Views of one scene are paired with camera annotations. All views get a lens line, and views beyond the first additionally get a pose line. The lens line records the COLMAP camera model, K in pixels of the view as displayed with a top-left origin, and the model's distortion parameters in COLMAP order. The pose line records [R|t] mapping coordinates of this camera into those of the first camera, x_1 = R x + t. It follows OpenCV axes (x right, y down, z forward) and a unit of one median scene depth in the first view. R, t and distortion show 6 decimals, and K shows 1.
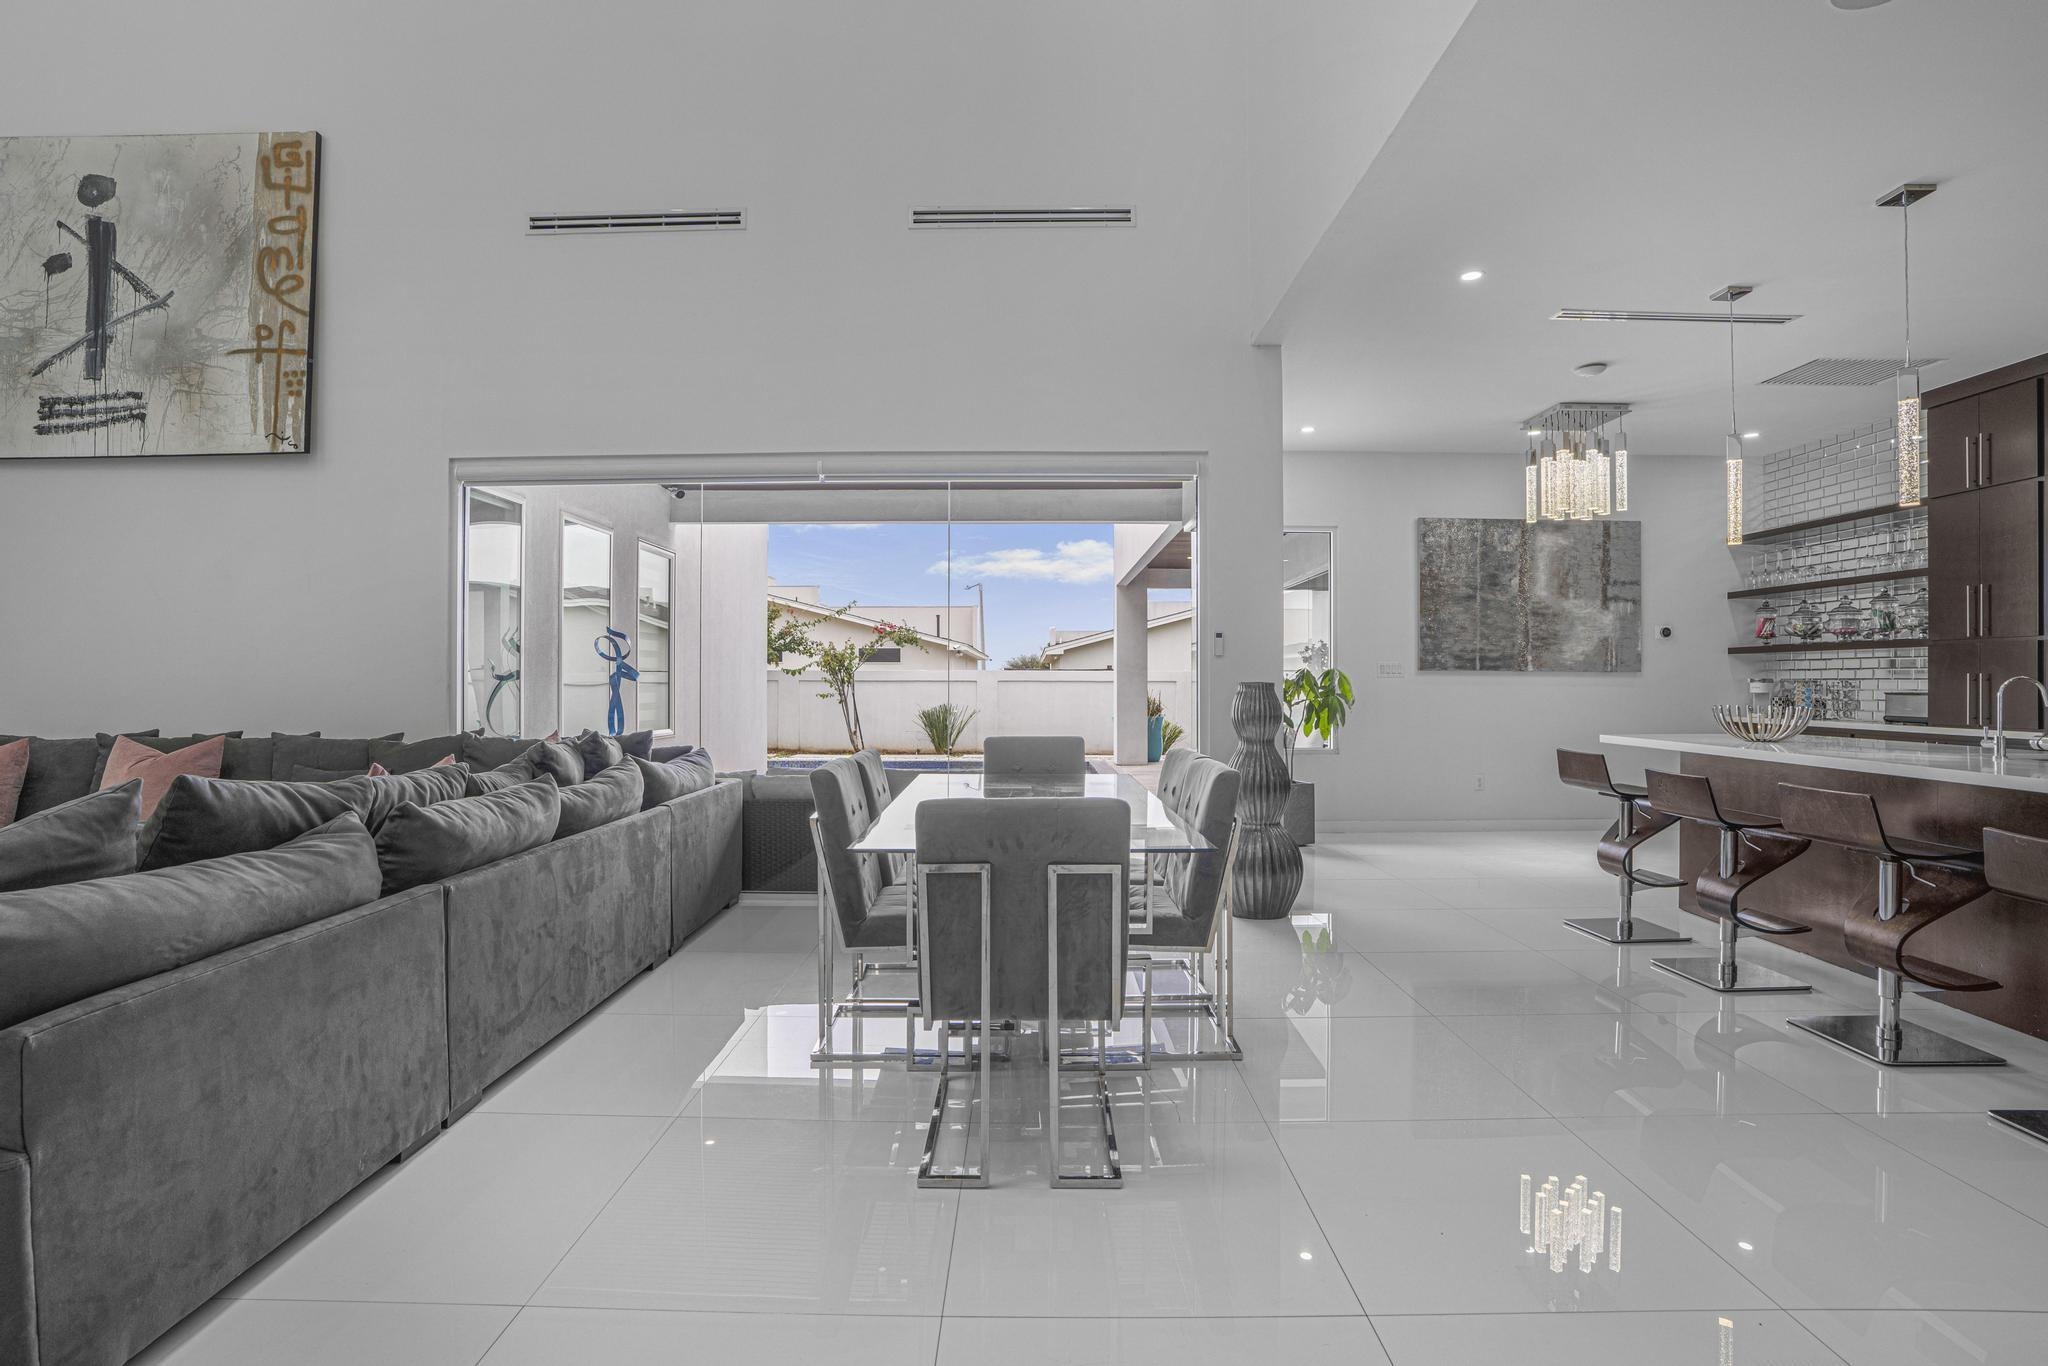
lens RADIAL K [[954.7, 0, 1023.2], [0, 954.7, 671.4], [0, 0, 1]] dist [-0.054019, 0.018466]
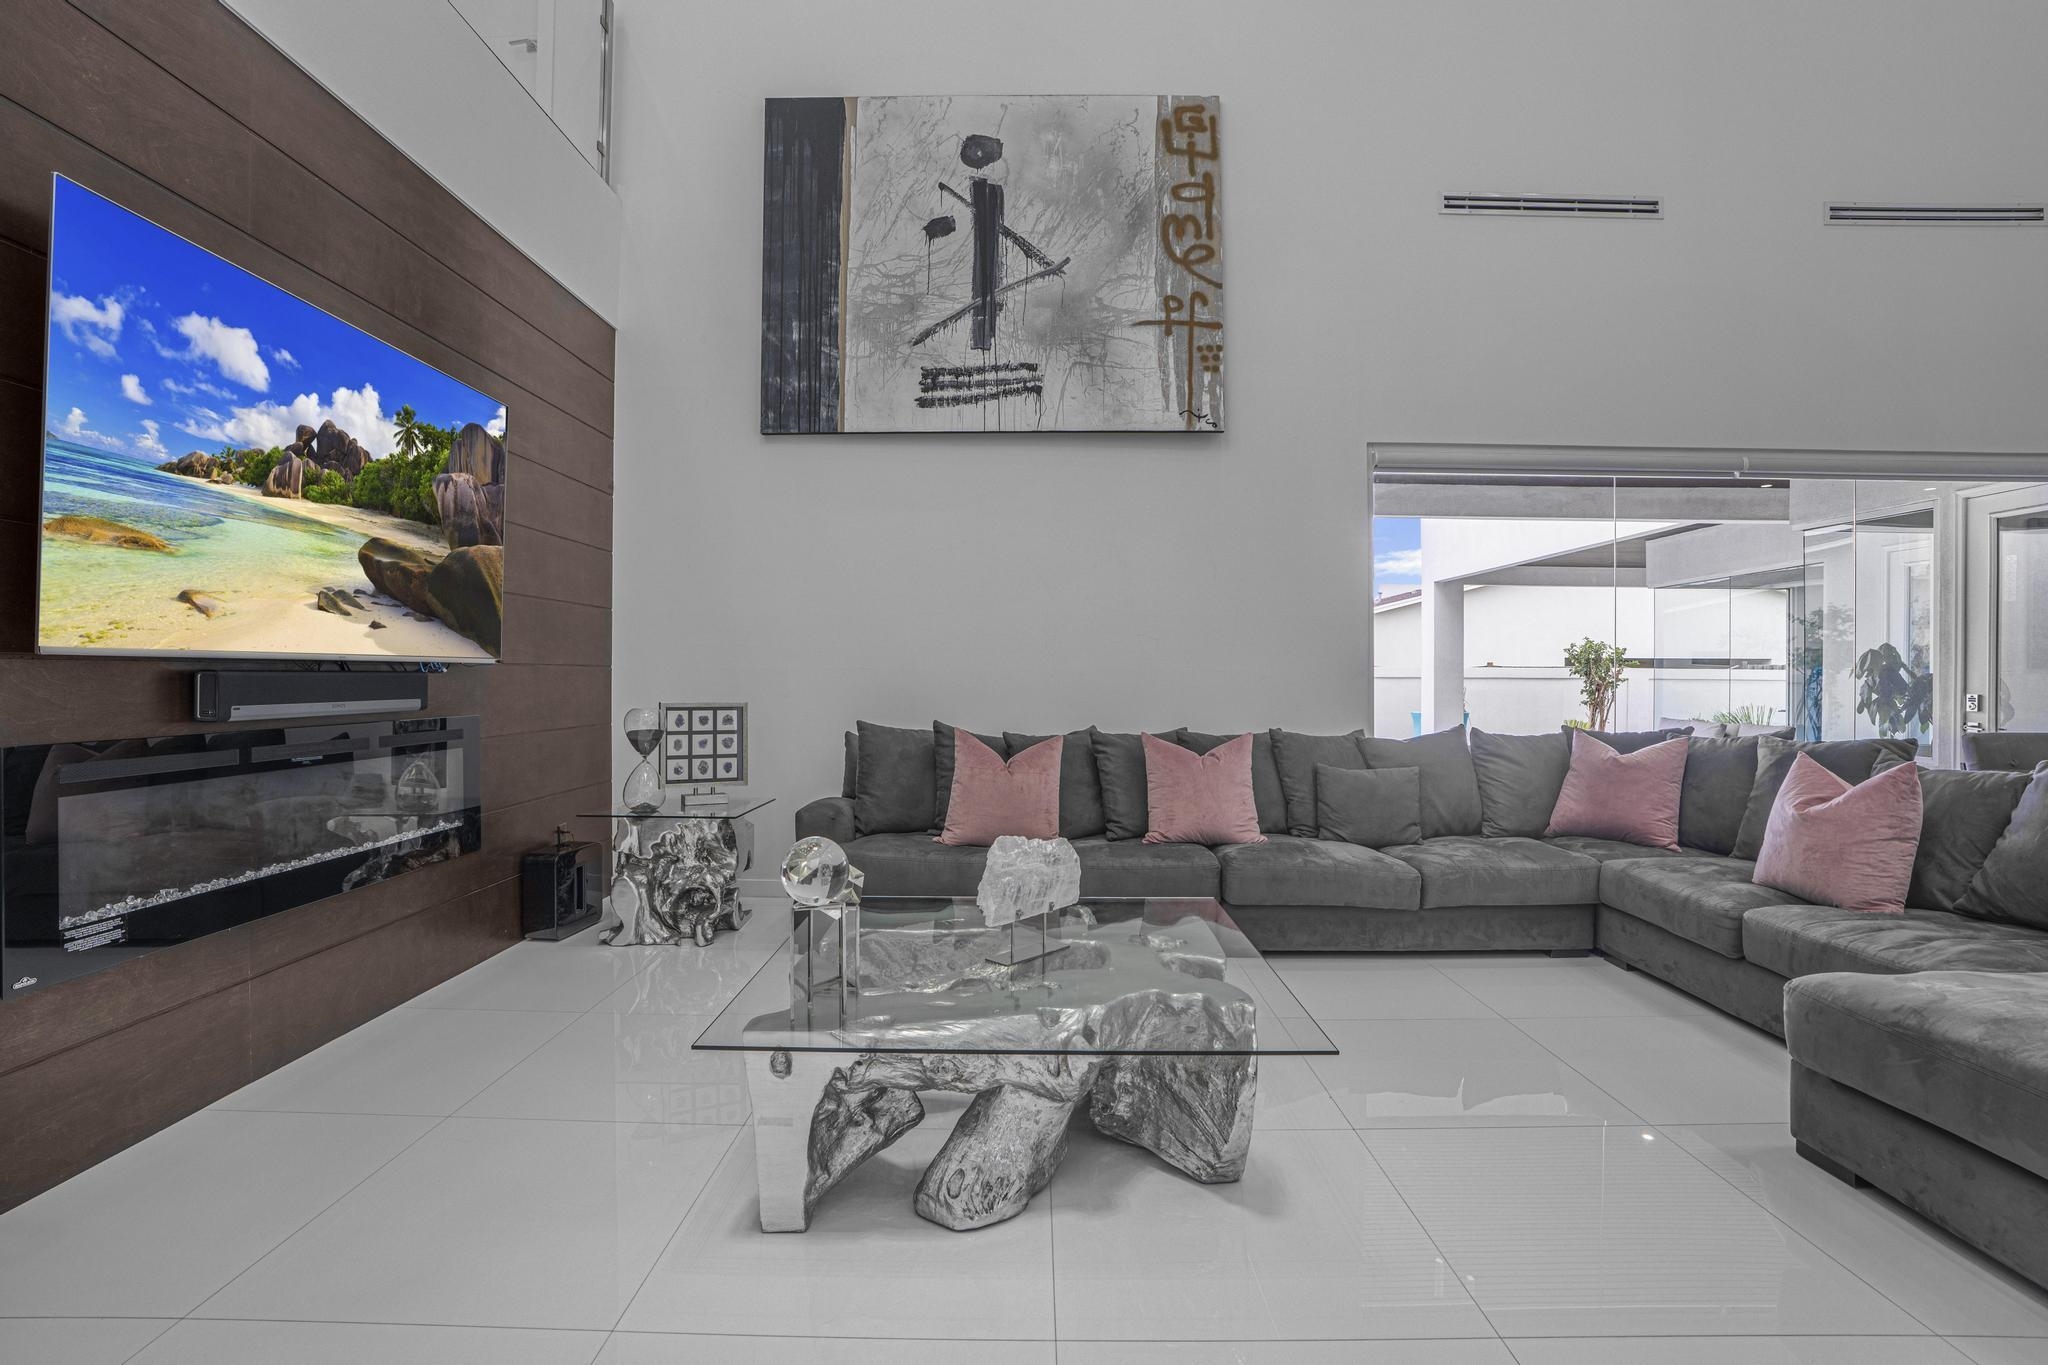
lens RADIAL K [[954.7, 0, 1032.9], [0, 954.7, 661.8], [0, 0, 1]] dist [-0.054019, 0.018466]
pose [[0.999975, 0.005806, 0.004091, -0.959656], [-0.005788, 0.999974, -0.004266, 0.003451], [-0.004116, 0.004242, 0.999983, 0.036562]]
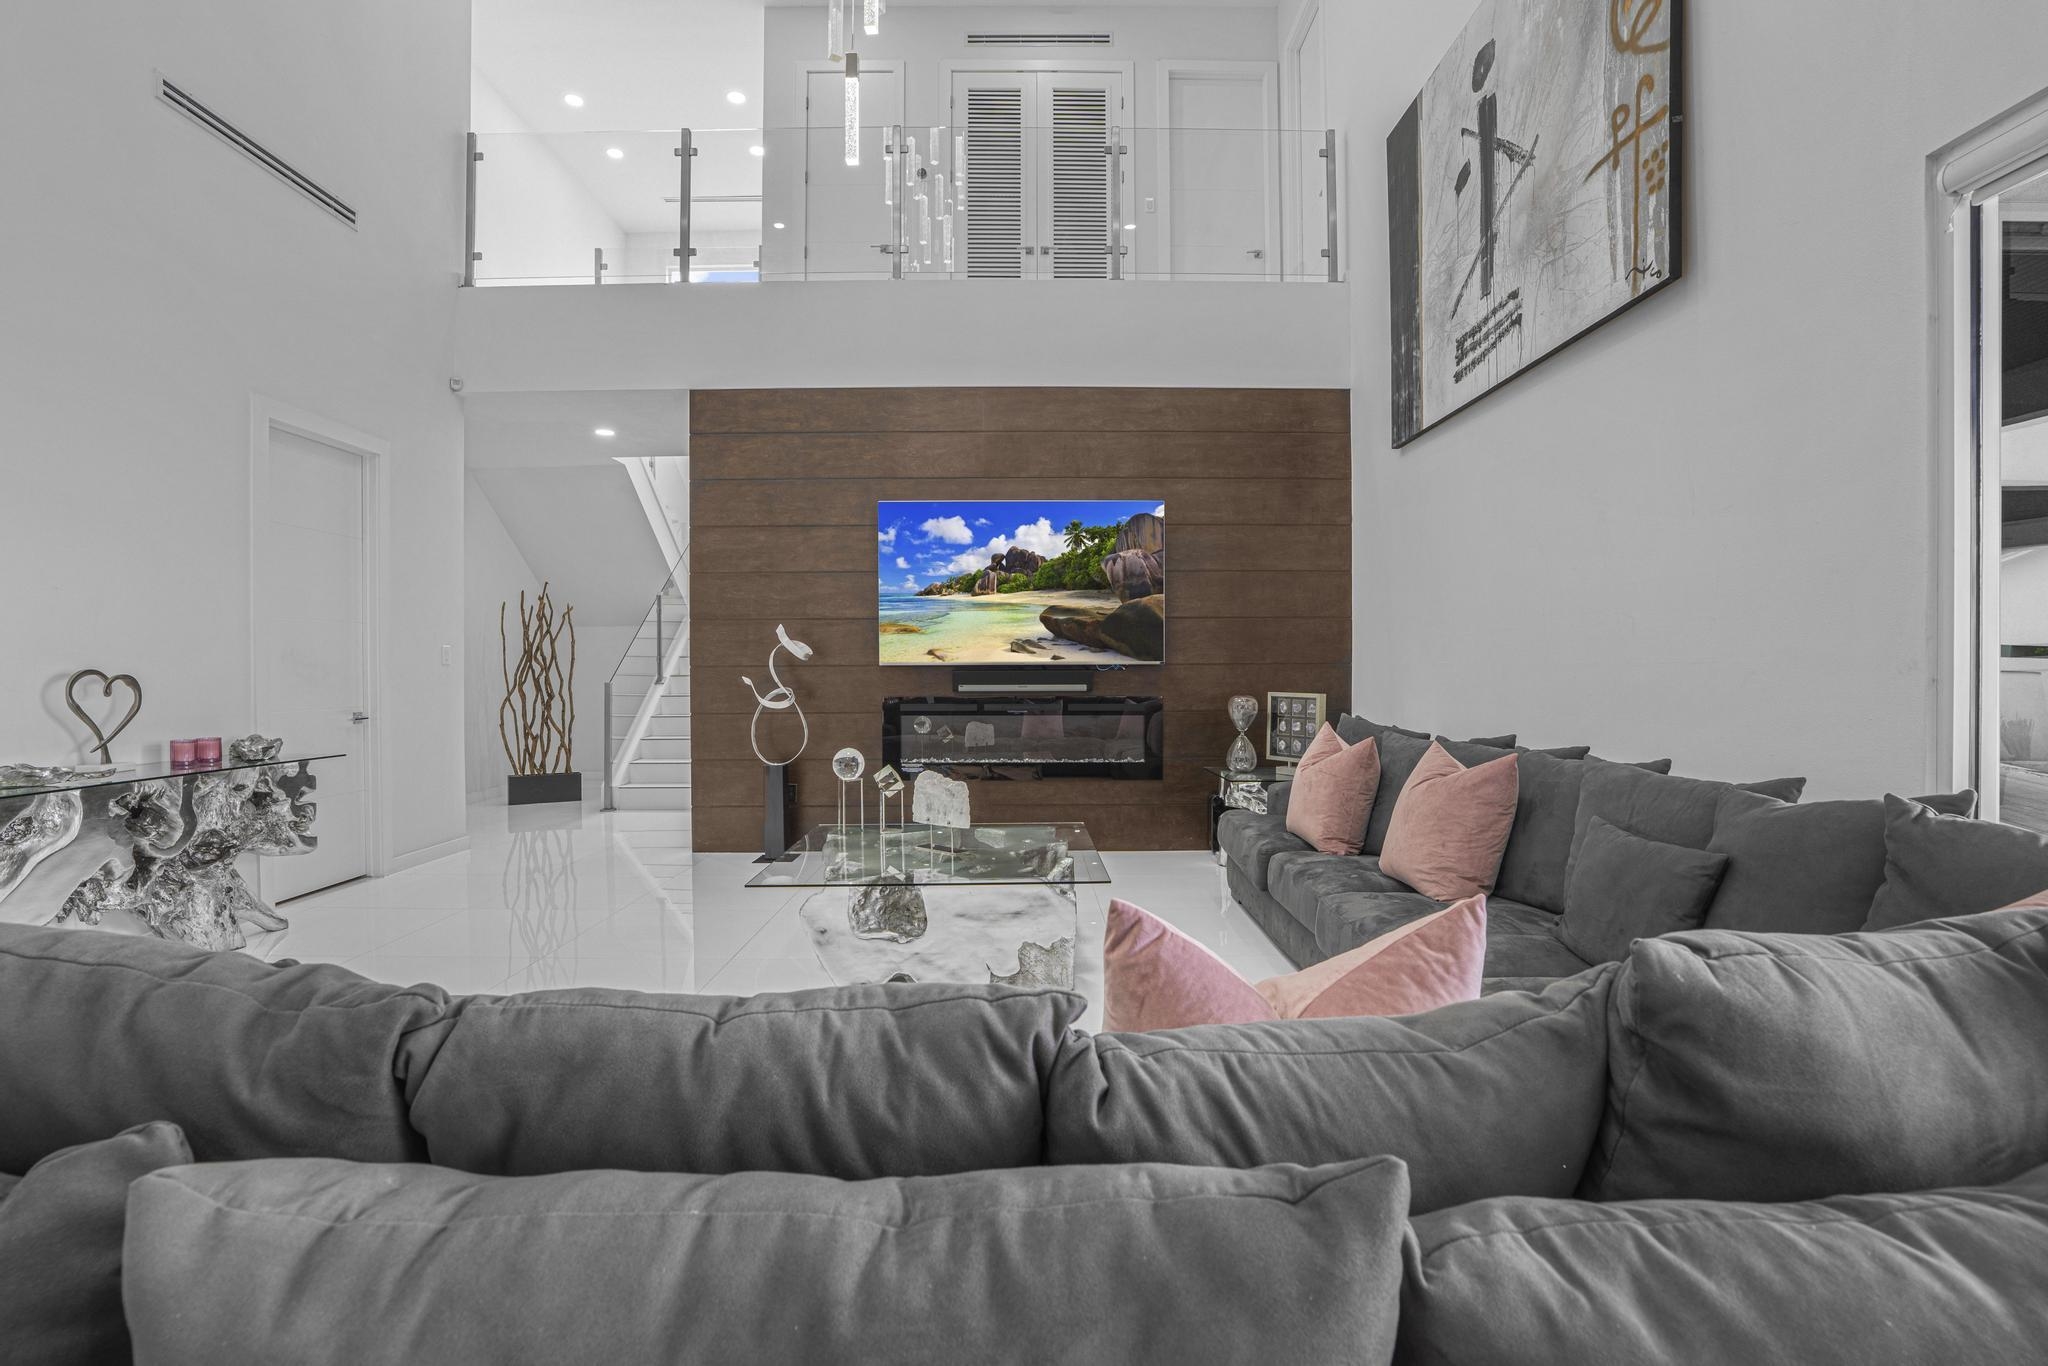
lens RADIAL K [[954.7, 0, 1043.9], [0, 954.7, 668.1], [0, 0, 1]] dist [-0.054019, 0.018466]
pose [[0.040378, -0.000168, -0.999184, -0.202807], [0.009380, 0.999956, 0.000211, 0.006261], [0.999140, -0.009381, 0.040378, 0.573312]]
